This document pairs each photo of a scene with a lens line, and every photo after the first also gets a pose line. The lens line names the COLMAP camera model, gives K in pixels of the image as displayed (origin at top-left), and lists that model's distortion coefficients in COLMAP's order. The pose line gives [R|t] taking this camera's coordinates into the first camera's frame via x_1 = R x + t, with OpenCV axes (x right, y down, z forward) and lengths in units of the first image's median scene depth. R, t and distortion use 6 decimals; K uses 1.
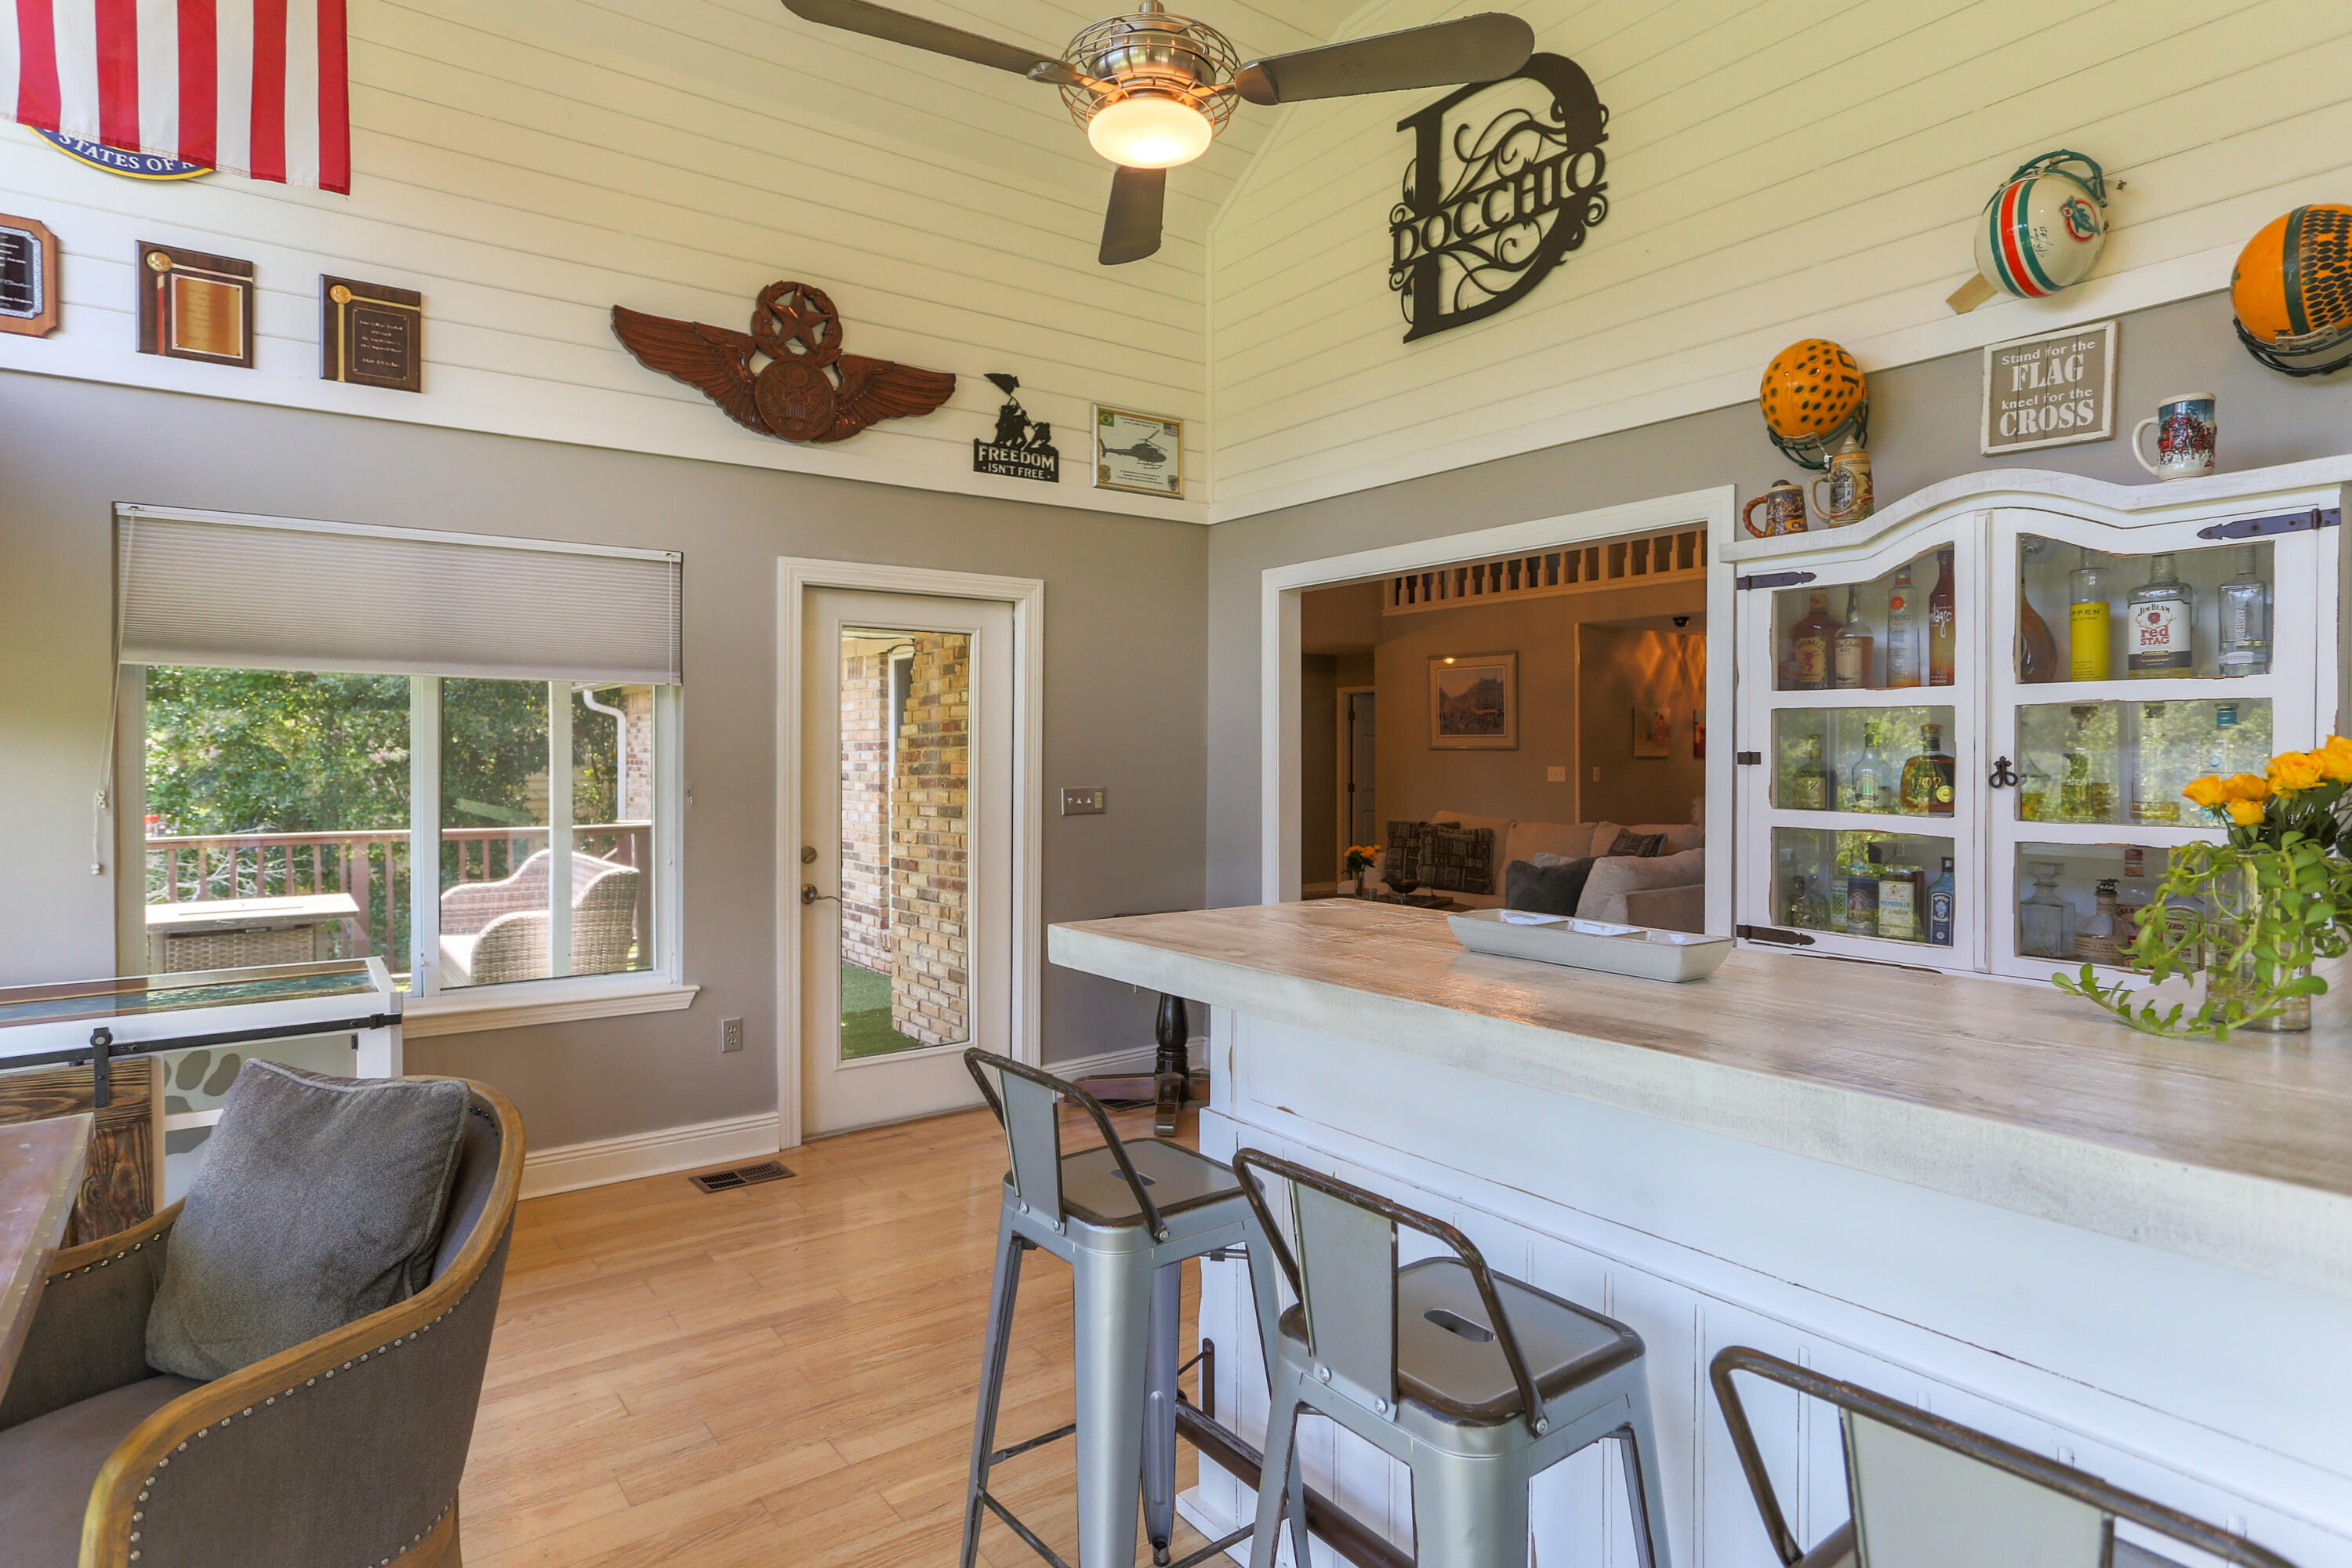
lens RADIAL K [[1259.9, 0, 1170.6], [0, 1259.9, 752.1], [0, 0, 1]] dist [-0.049922, 0.040271]
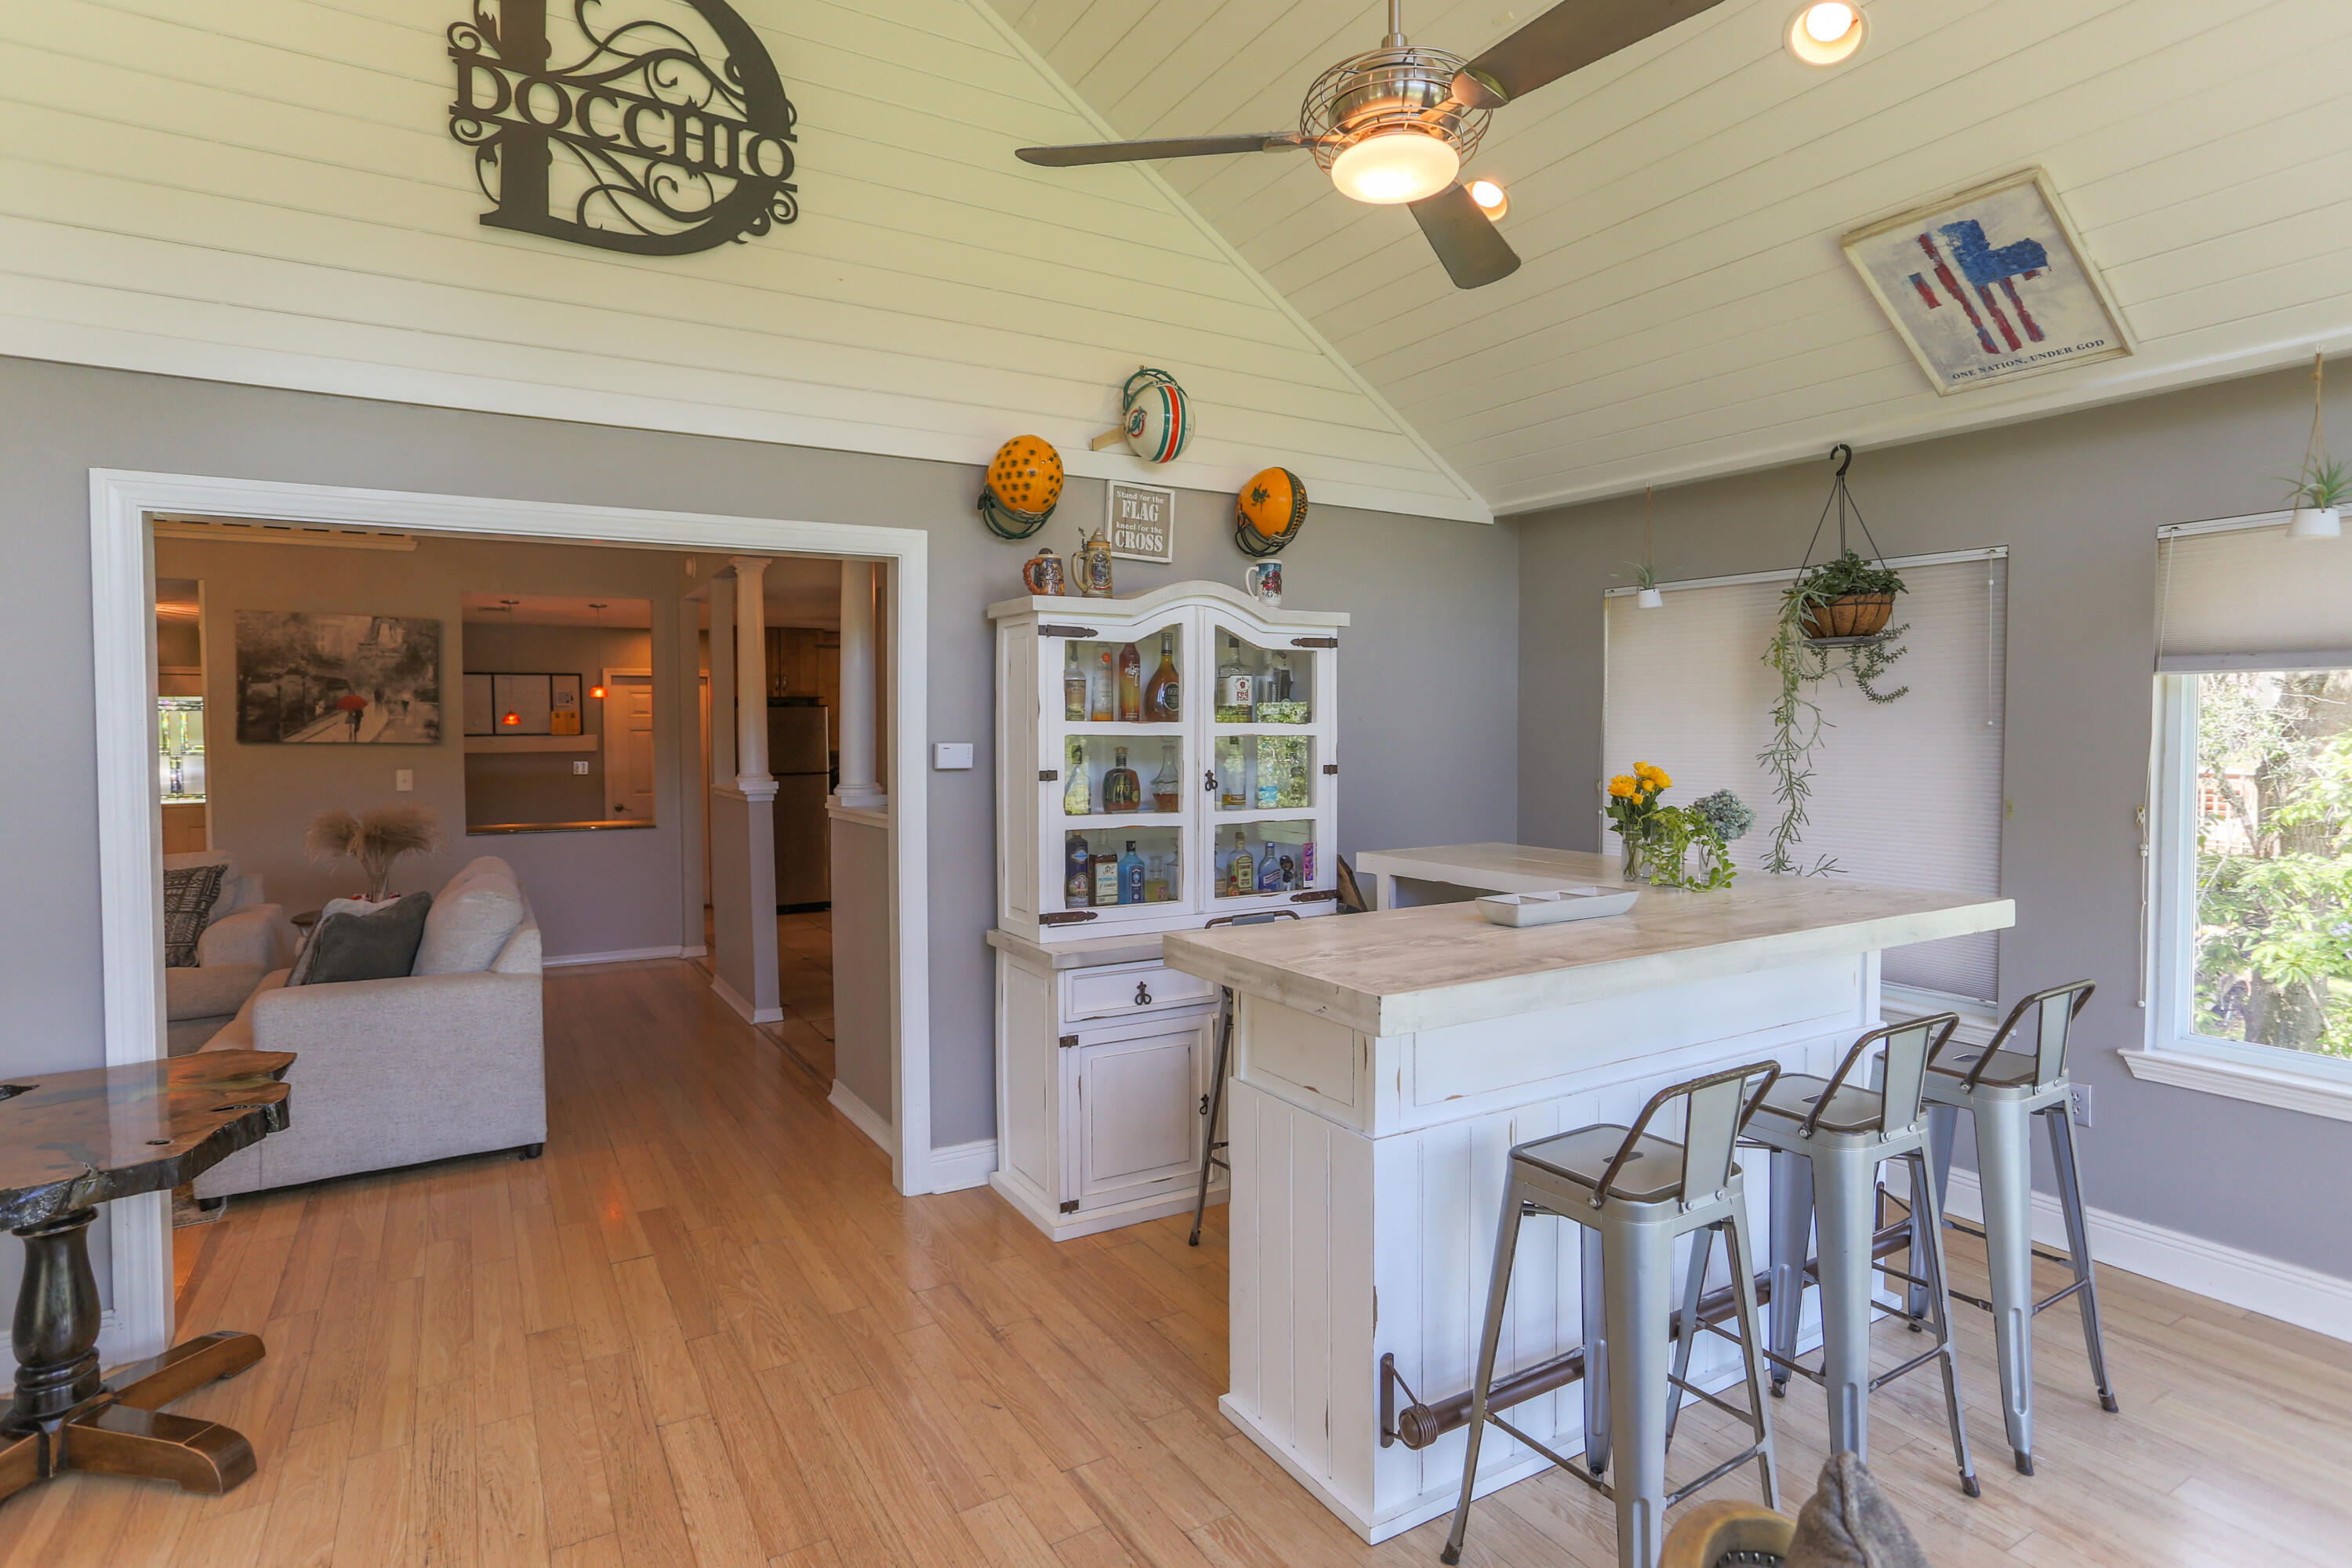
lens RADIAL K [[1209.0, 0, 1175.6], [0, 1209.0, 759.2], [0, 0, 1]] dist [-0.050901, 0.034232]
pose [[0.091974, -0.026109, 0.995419, -0.506605], [0.005440, 0.999654, 0.025717, -0.029876], [-0.995747, 0.003050, 0.092085, 0.561676]]
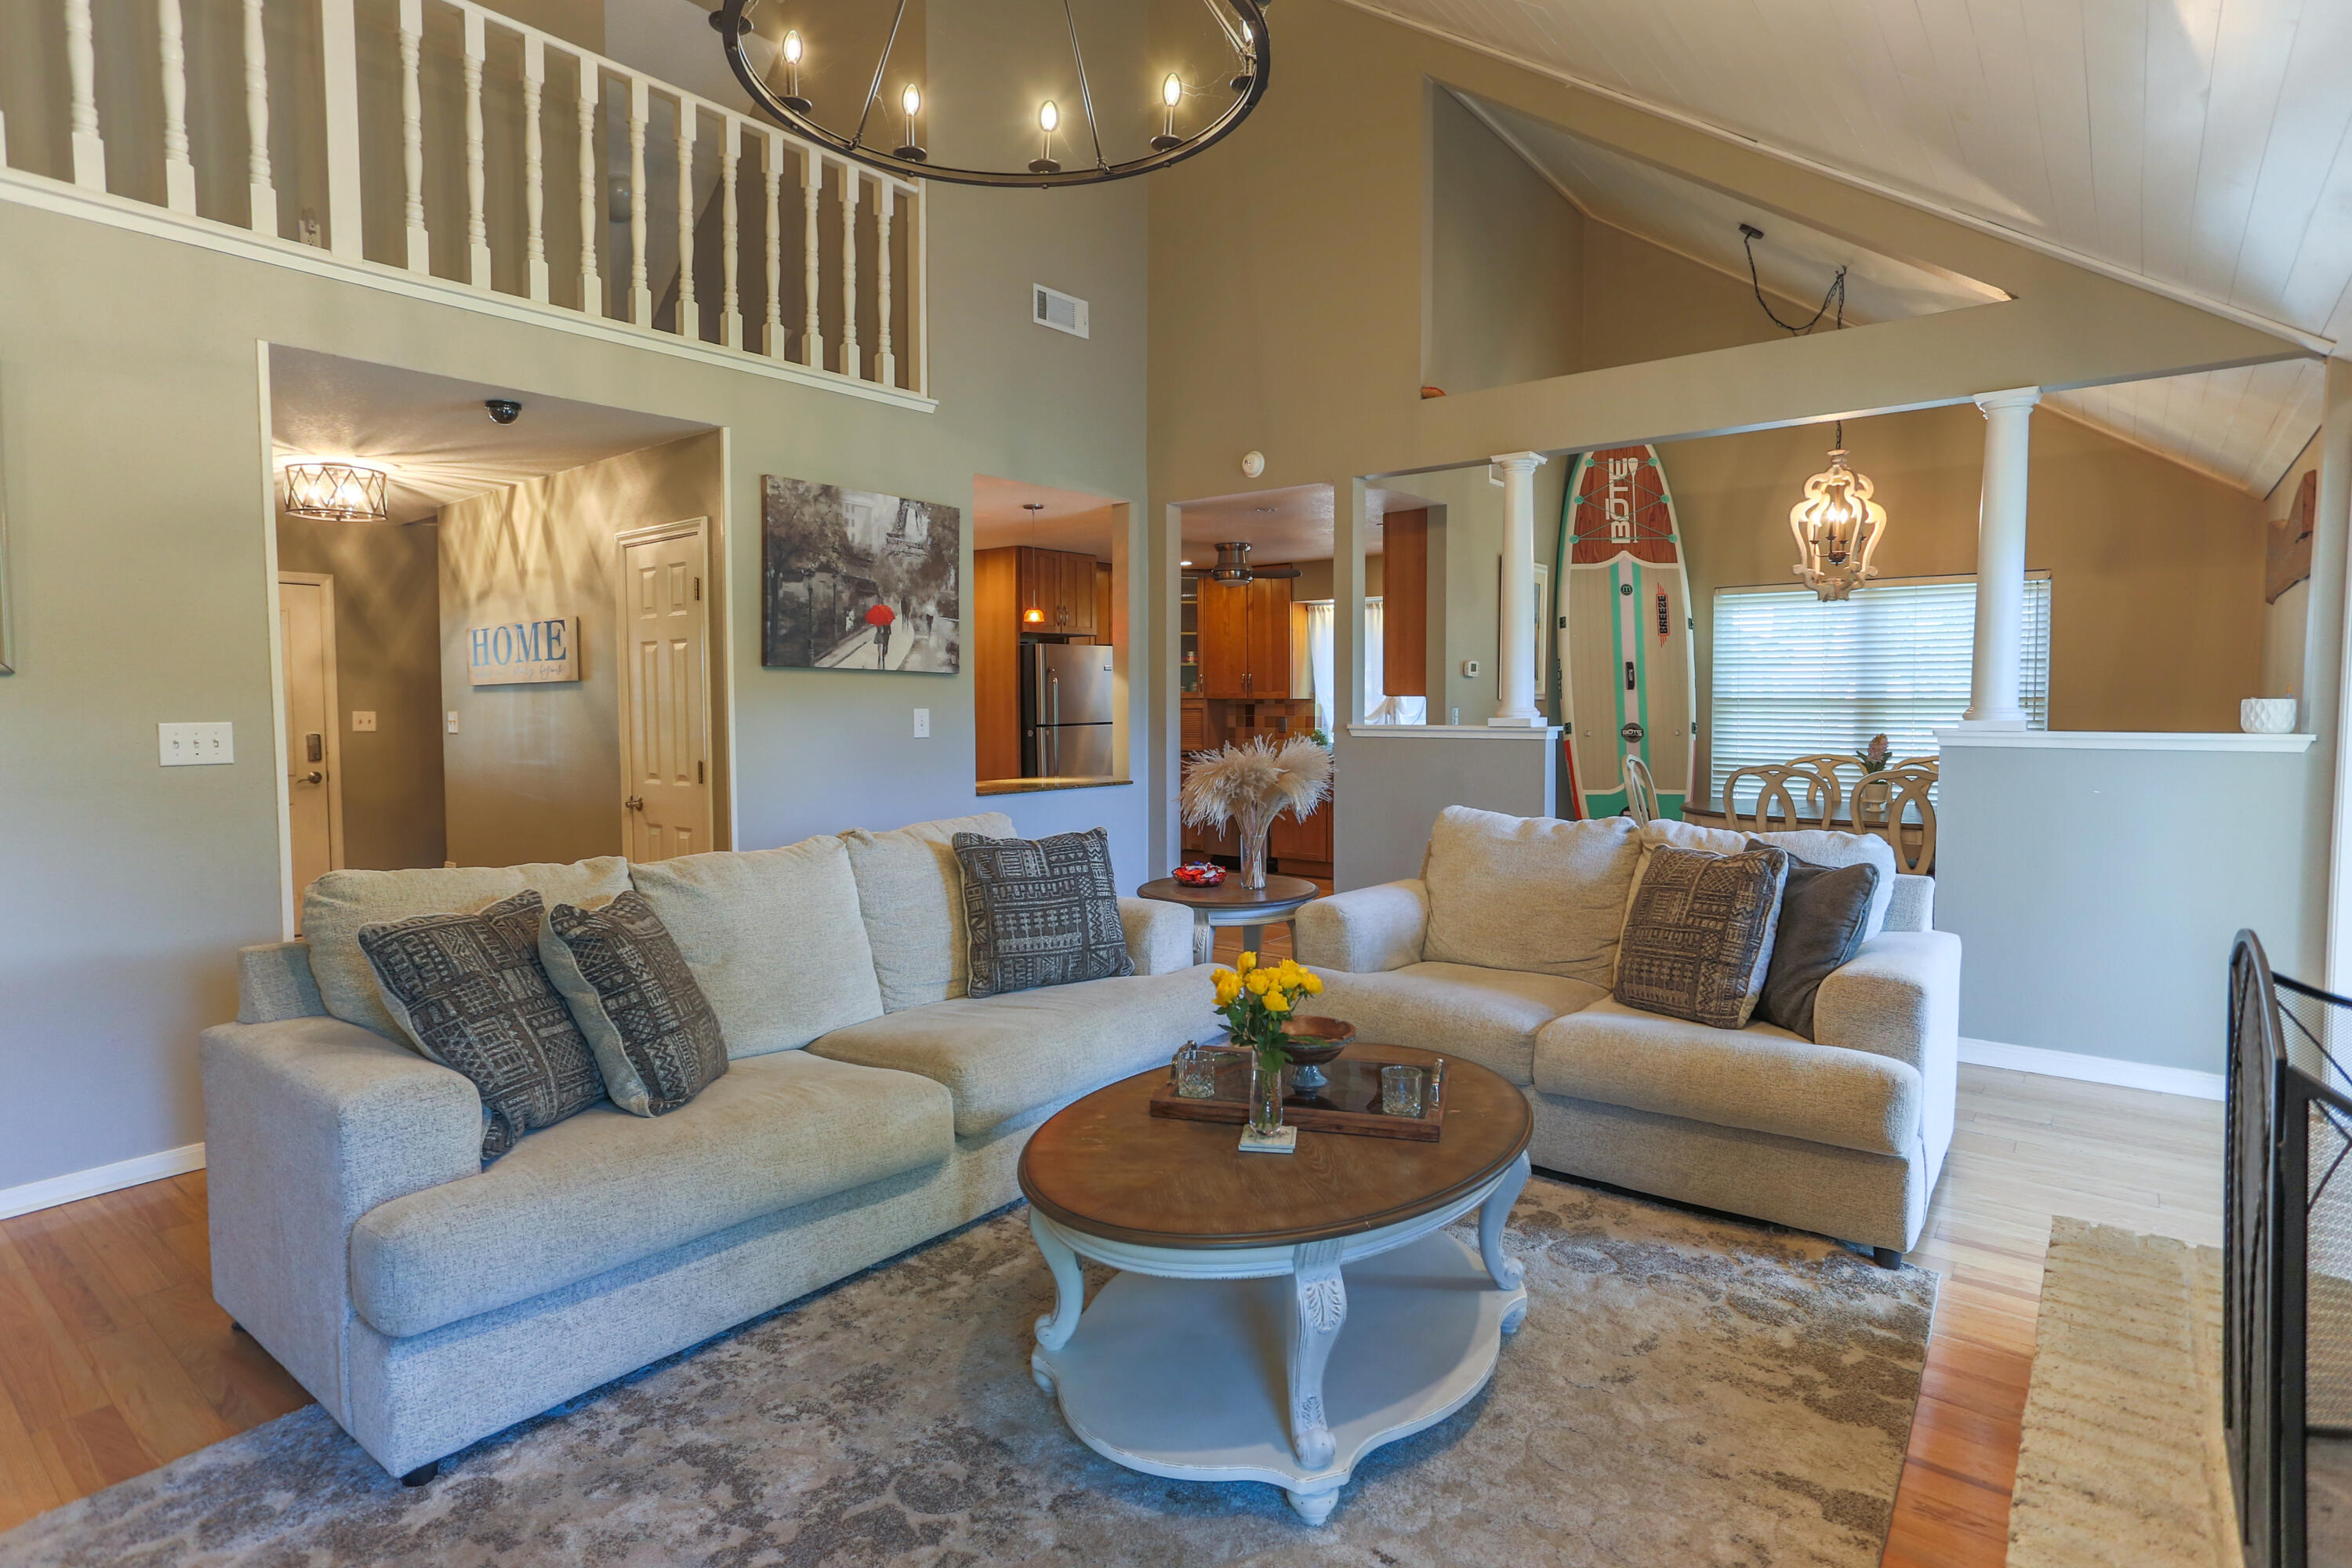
lens RADIAL K [[1240.6, 0, 1173.5], [0, 1240.6, 768.6], [0, 0, 1]] dist [-0.041321, 0.033165]
pose [[-0.257543, -0.055980, 0.964644, -0.253056], [-0.000337, 0.998326, 0.057844, 0.010256], [-0.966267, 0.014572, -0.257131, 1.887823]]
